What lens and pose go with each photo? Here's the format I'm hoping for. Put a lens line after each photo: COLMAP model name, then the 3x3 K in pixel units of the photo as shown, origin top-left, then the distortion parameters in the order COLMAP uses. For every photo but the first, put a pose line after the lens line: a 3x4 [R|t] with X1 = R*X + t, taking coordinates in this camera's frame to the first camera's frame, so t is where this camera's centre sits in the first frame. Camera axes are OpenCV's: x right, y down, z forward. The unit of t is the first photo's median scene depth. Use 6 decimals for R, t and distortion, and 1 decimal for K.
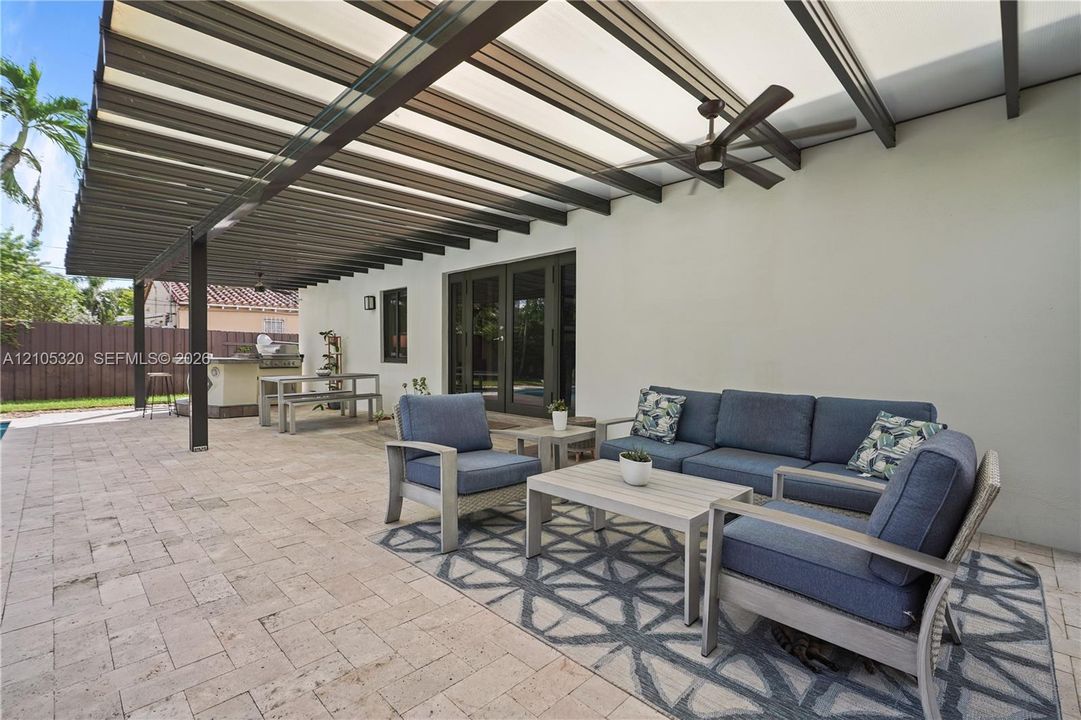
lens RADIAL K [[483.2, 0, 541.8], [0, 483.2, 353.7], [0, 0, 1]] dist [-0.003705, 0.000097]
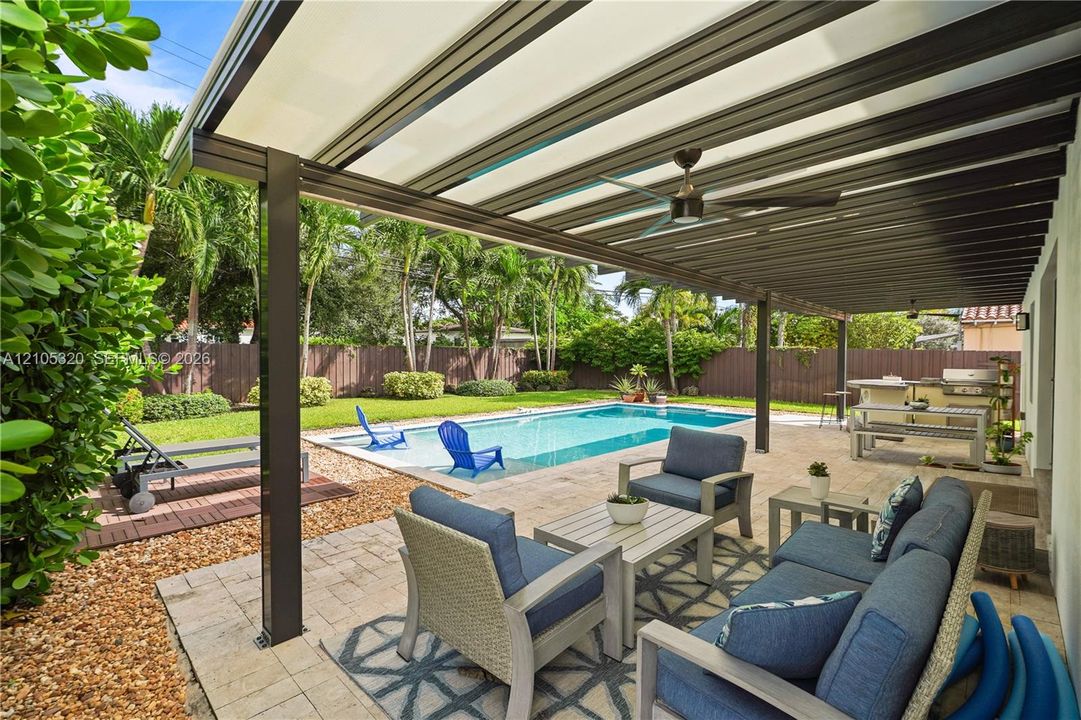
lens RADIAL K [[485.7, 0, 535.2], [0, 485.7, 354.9], [0, 0, 1]] dist [0.000253, 0.000251]
pose [[-0.007364, -0.006193, -0.999954, 1.246507], [-0.009252, 0.999938, -0.006125, -0.115455], [0.999930, 0.009206, -0.007421, 0.706156]]
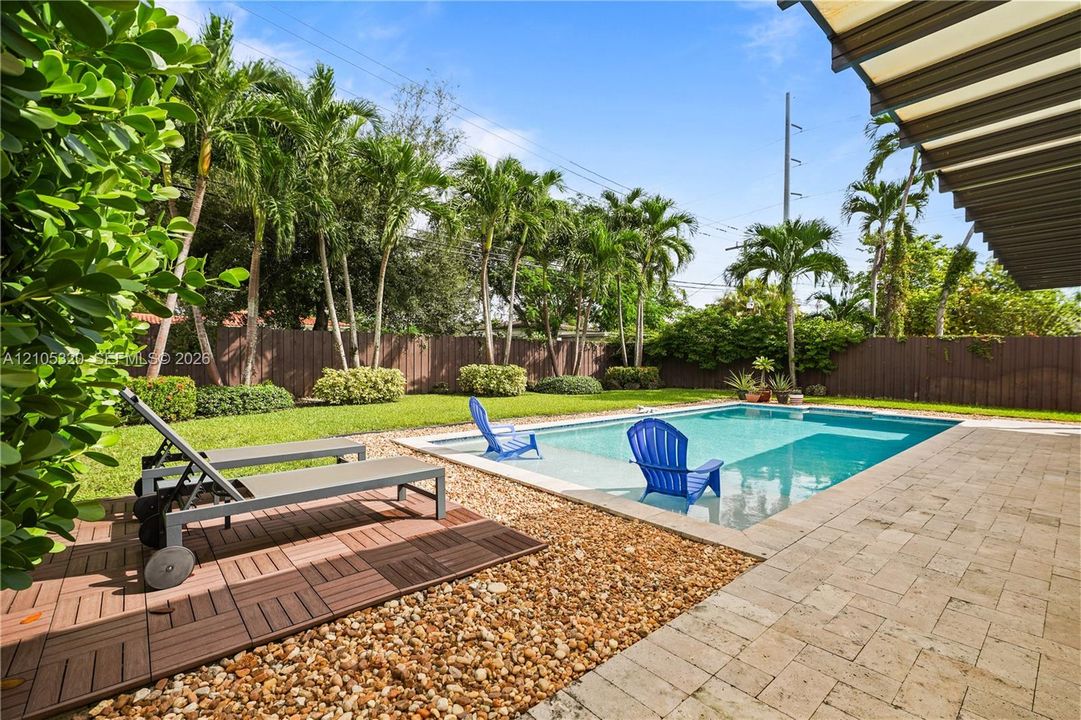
lens RADIAL K [[483.2, 0, 541.8], [0, 483.2, 353.7], [0, 0, 1]] dist [-0.003705, 0.000097]
pose [[-0.075993, -0.015498, -0.996988, 0.434092], [-0.014597, 0.999789, -0.014429, 0.013458], [0.997002, 0.013456, -0.076203, 0.096691]]
